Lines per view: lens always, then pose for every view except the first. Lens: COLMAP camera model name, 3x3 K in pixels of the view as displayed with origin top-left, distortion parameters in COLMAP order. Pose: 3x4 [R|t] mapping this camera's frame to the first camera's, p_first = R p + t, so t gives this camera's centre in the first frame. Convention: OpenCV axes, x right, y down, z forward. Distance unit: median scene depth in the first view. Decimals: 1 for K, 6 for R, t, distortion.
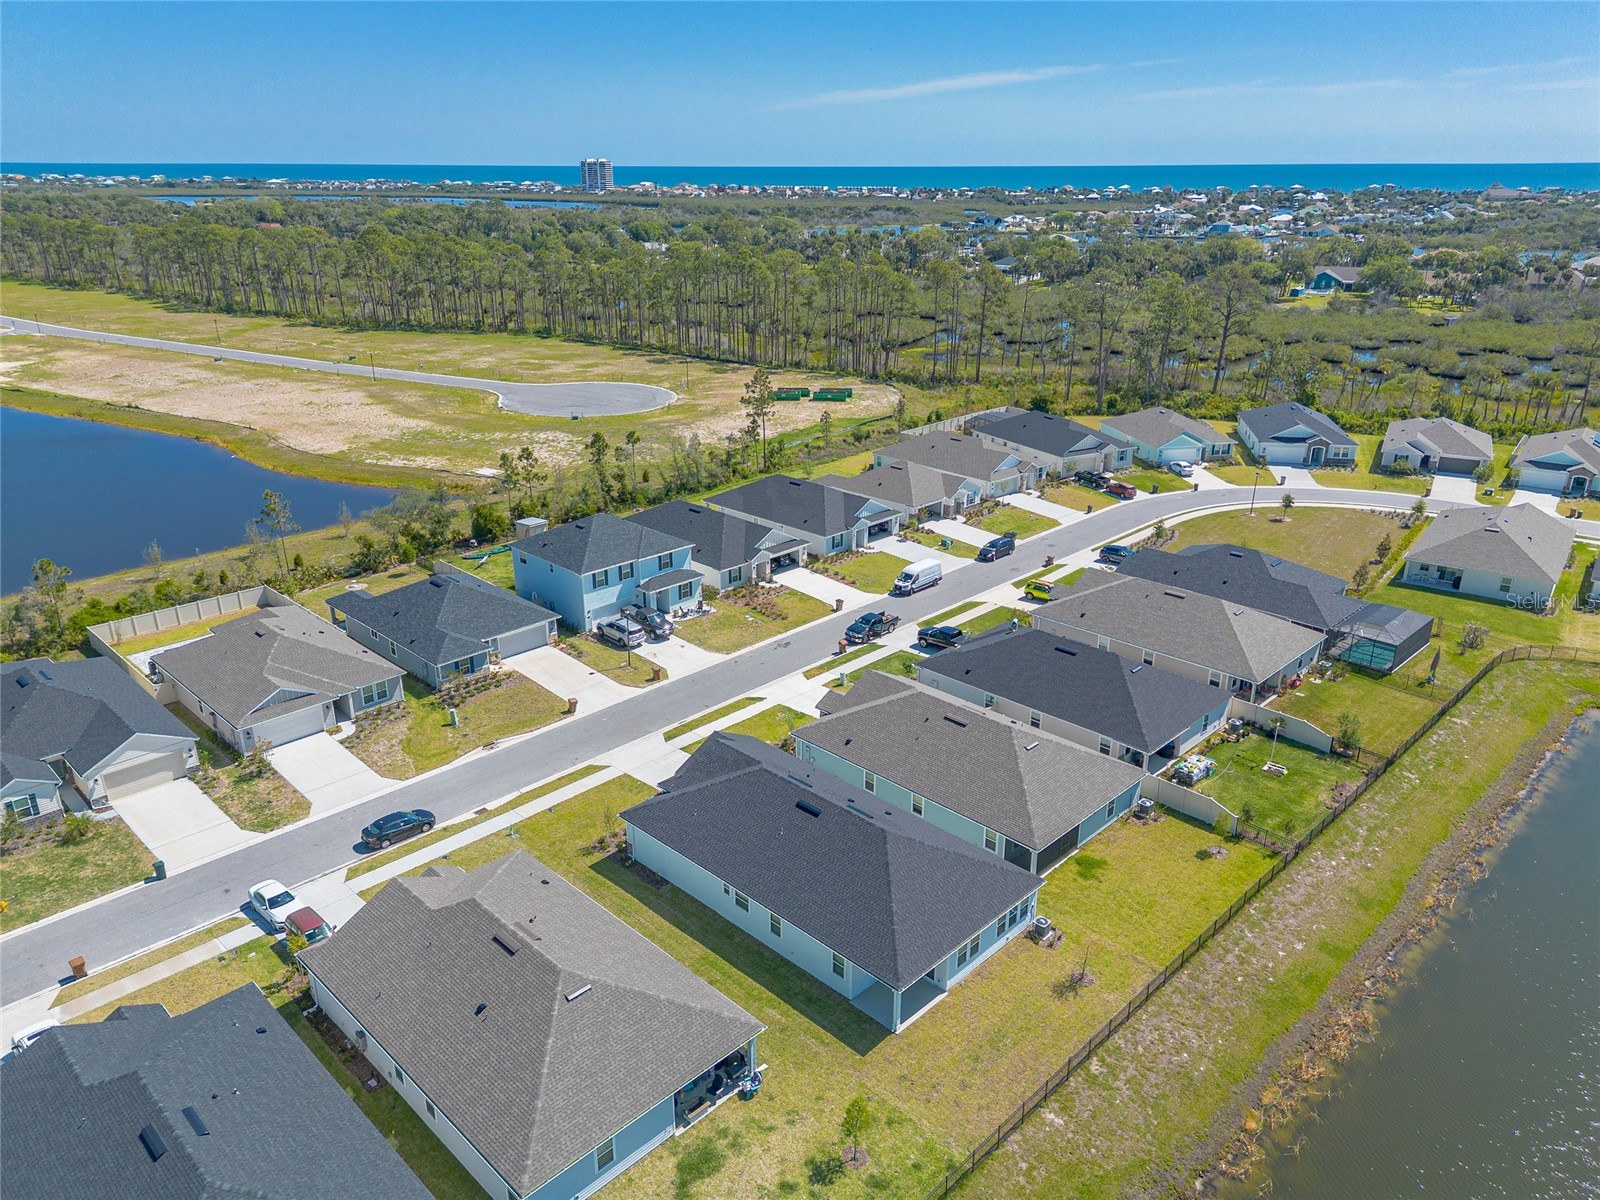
lens RADIAL K [[1131.7, 0, 797.3], [0, 1131.7, 567.4], [0, 0, 1]] dist [0.087932, -0.108613]
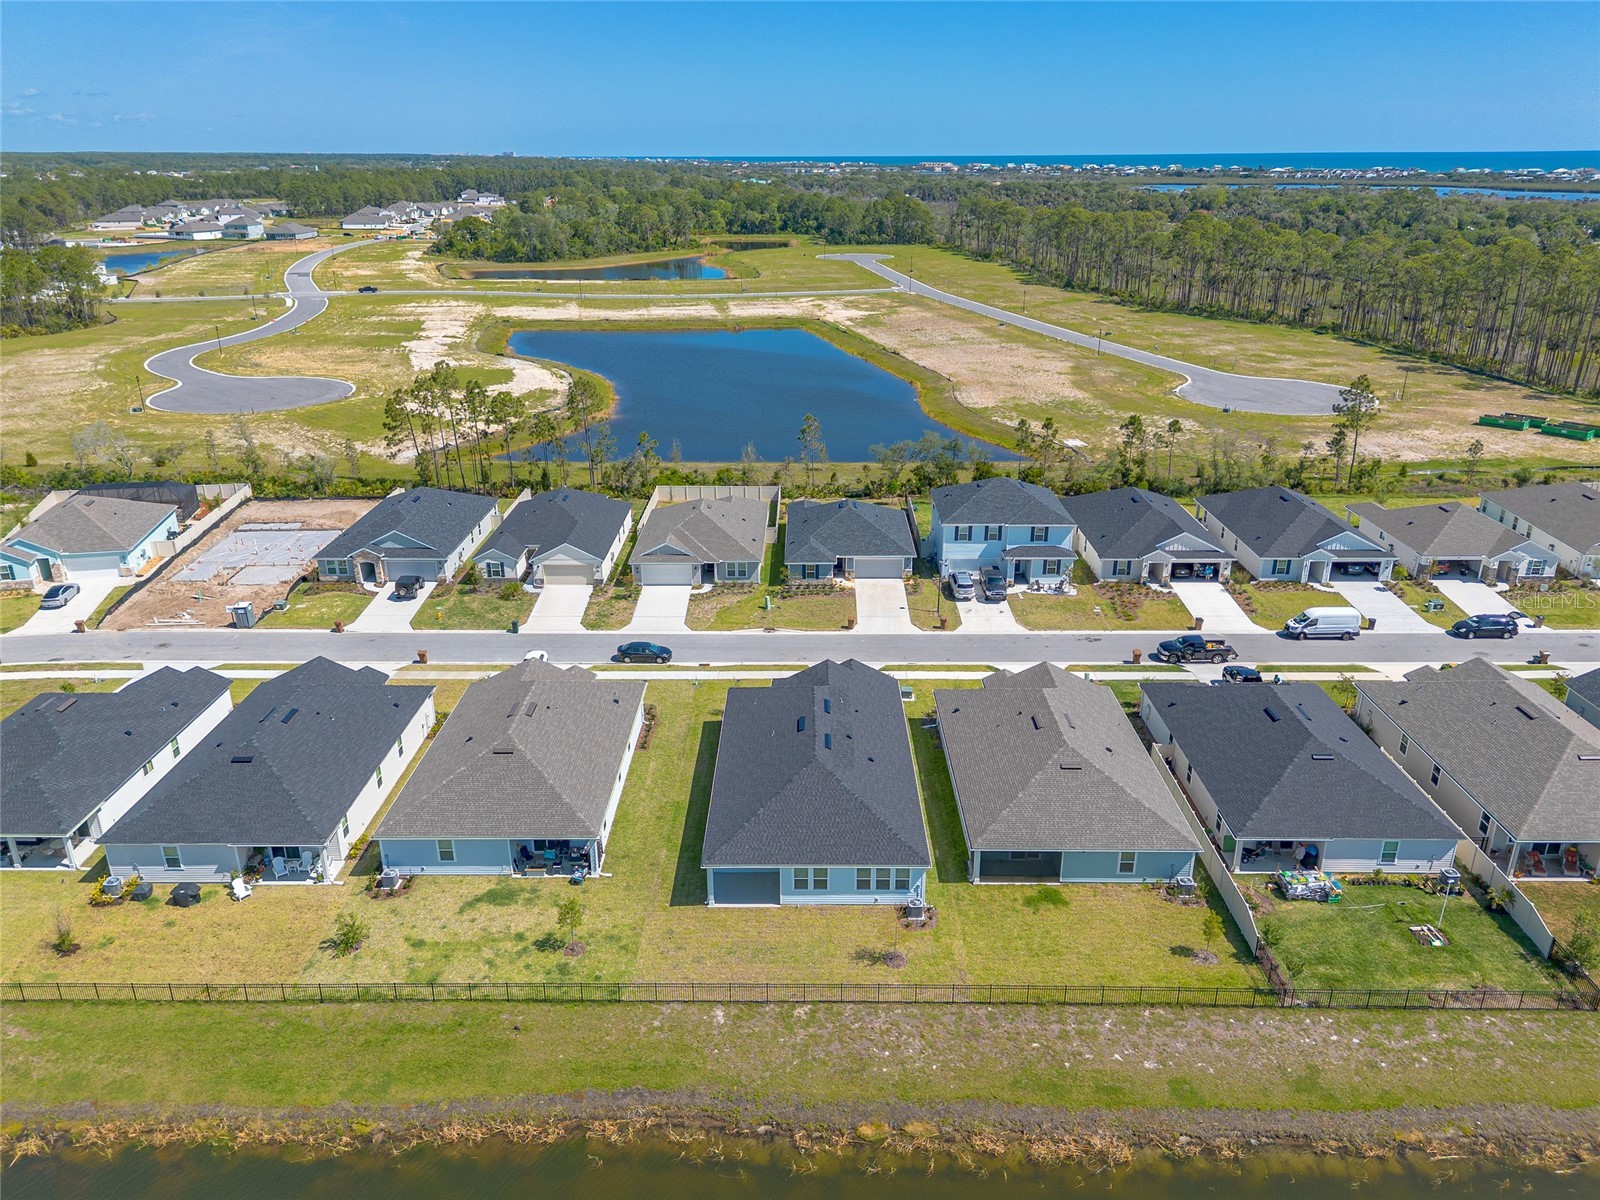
lens RADIAL K [[1124.2, 0, 800.0], [0, 1124.2, 600.0], [0, 0, 1]] dist [0.084631, -0.098543]
pose [[0.698795, 0.257987, -0.667180, 0.435513], [-0.234254, 0.963801, 0.127330, -0.027657], [0.675878, 0.067312, 0.733933, 0.113484]]
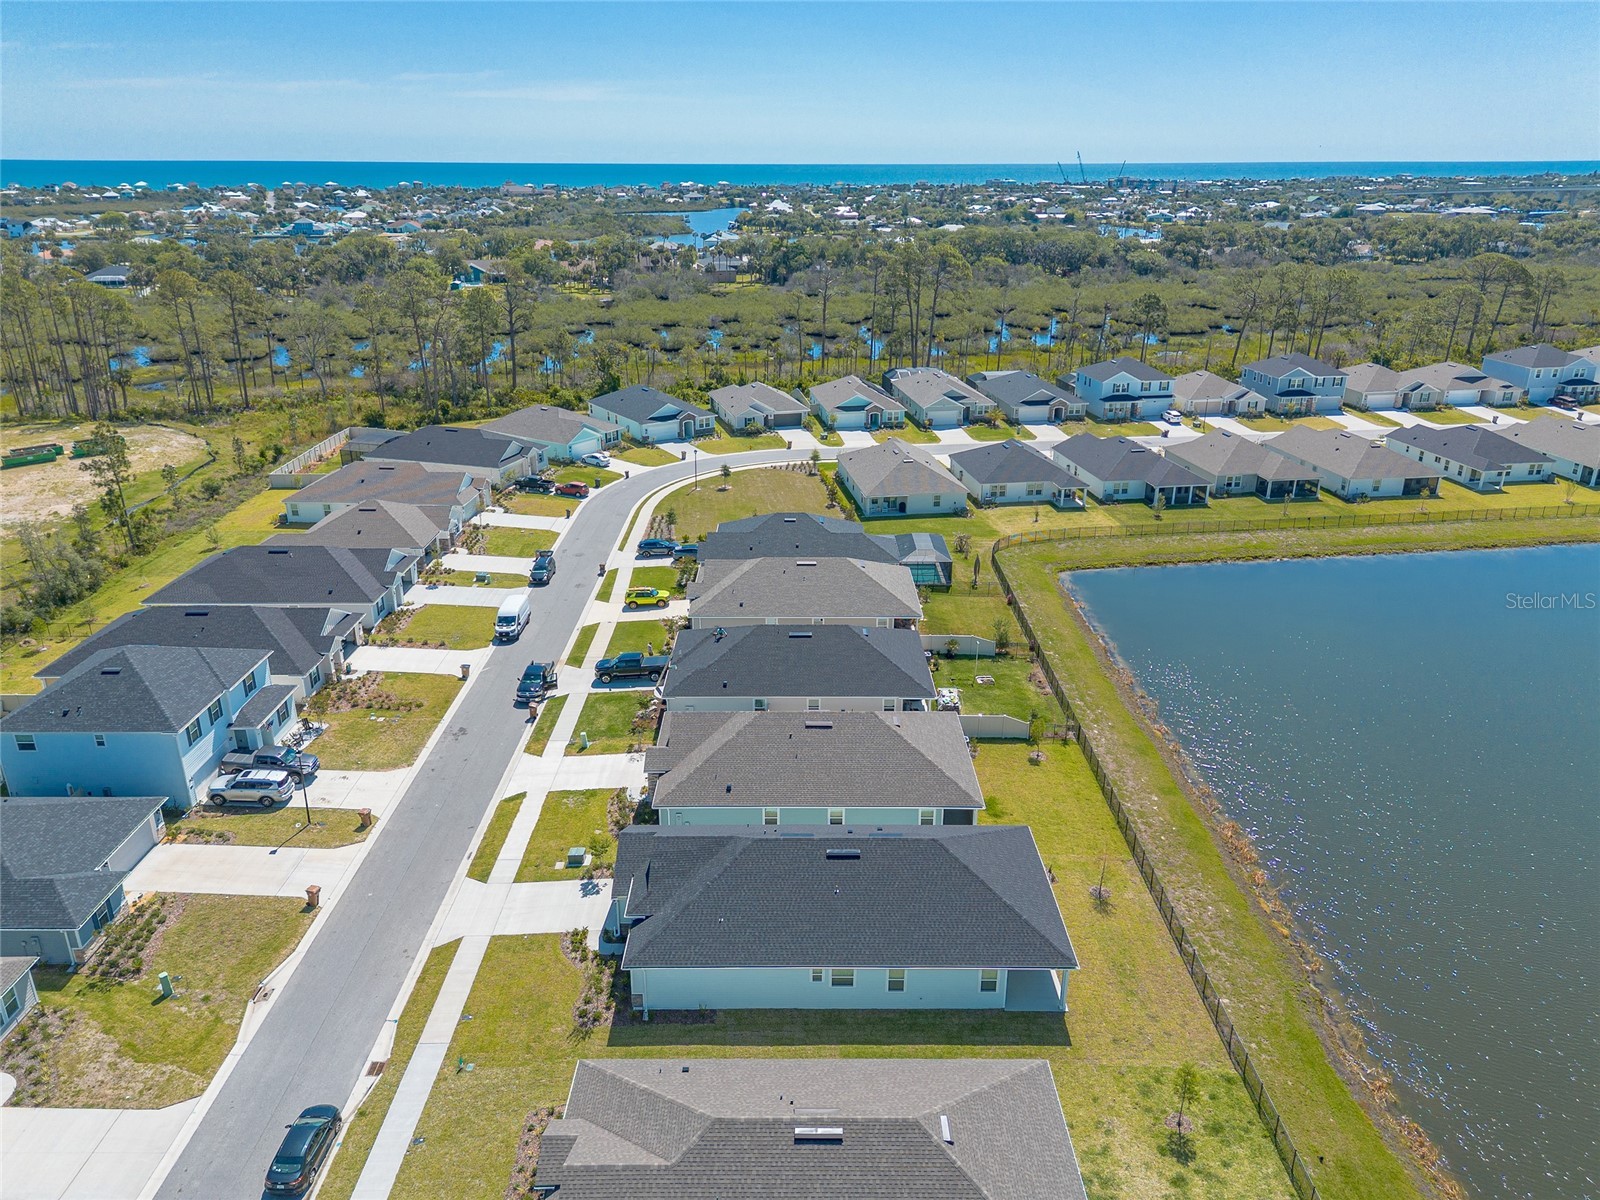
lens RADIAL K [[1124.2, 0, 800.0], [0, 1124.2, 600.0], [0, 0, 1]] dist [0.084631, -0.098543]
pose [[0.708218, -0.251065, 0.659843, -0.347957], [0.231678, 0.965522, 0.118711, -0.064084], [-0.666897, 0.068798, 0.741967, 0.201845]]
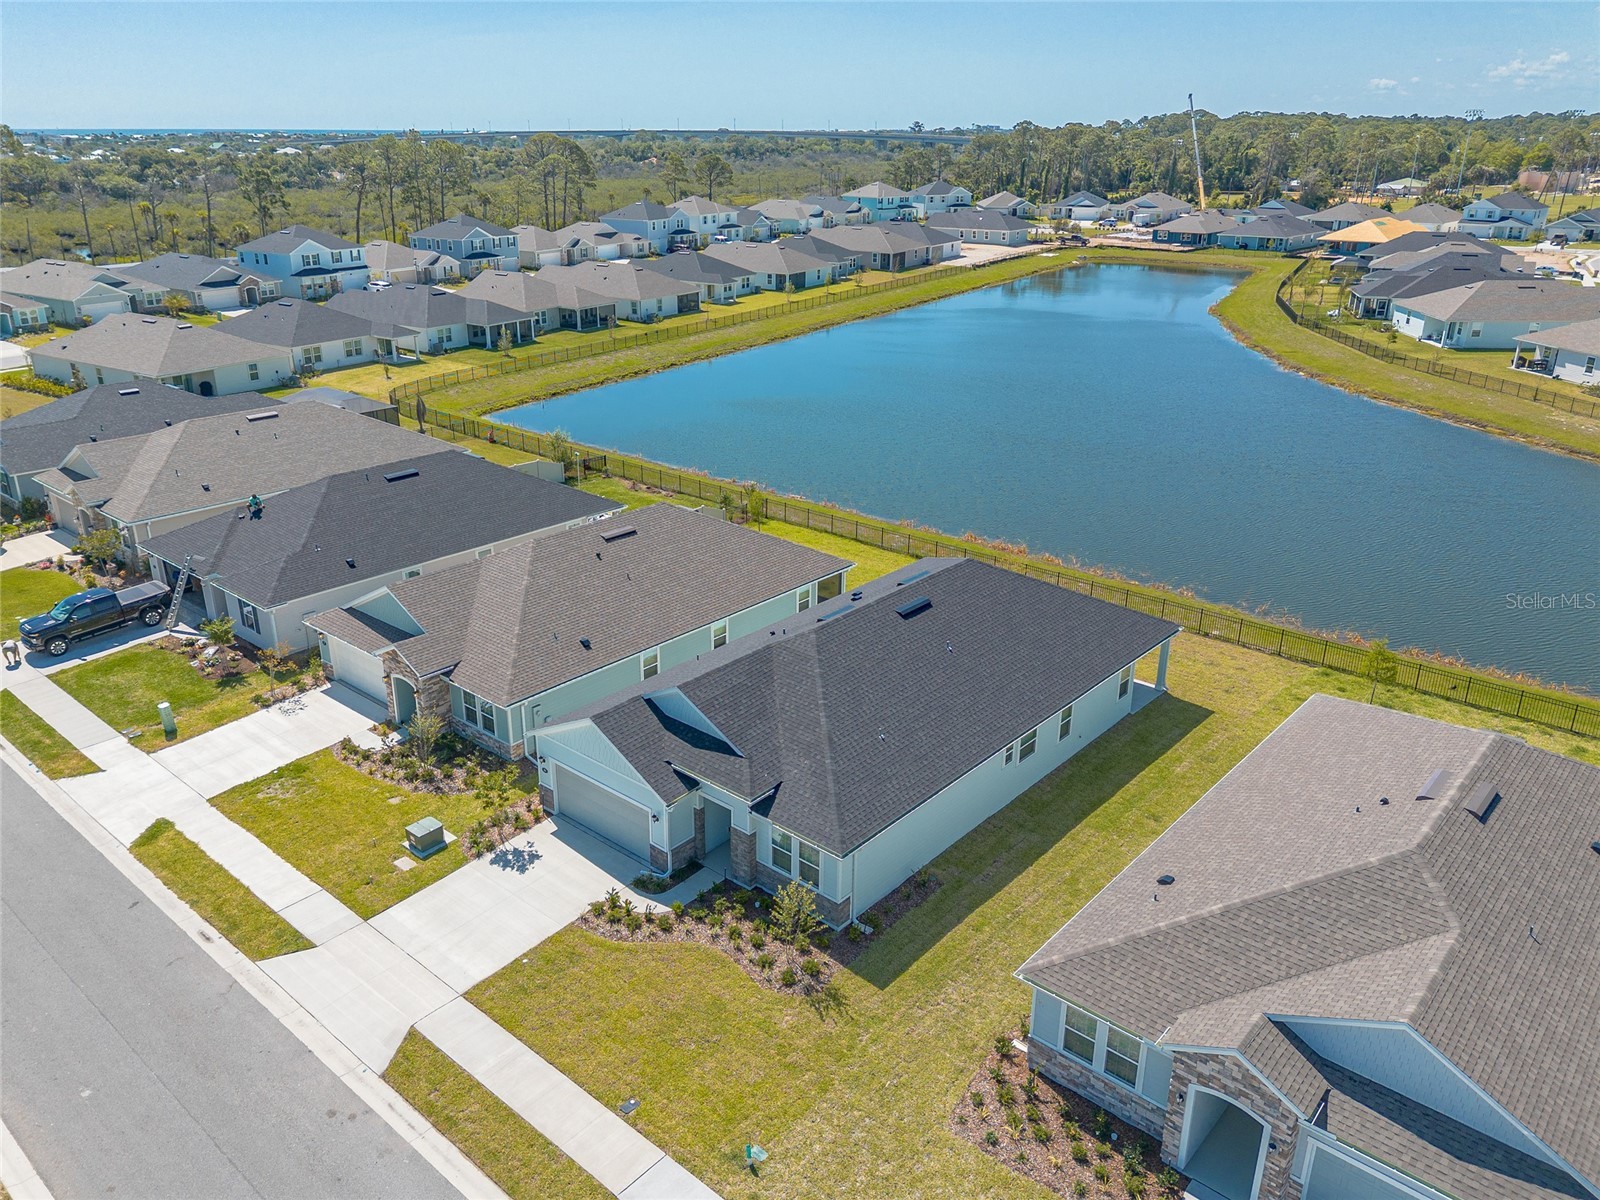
lens RADIAL K [[1178.9, 0, 766.9], [0, 1178.9, 596.0], [0, 0, 1]] dist [0.074767, -0.080036]
pose [[-0.048174, -0.364919, 0.929792, -0.367666], [0.332441, 0.871944, 0.359440, -0.036748], [-0.941893, 0.326416, 0.079309, 0.627566]]
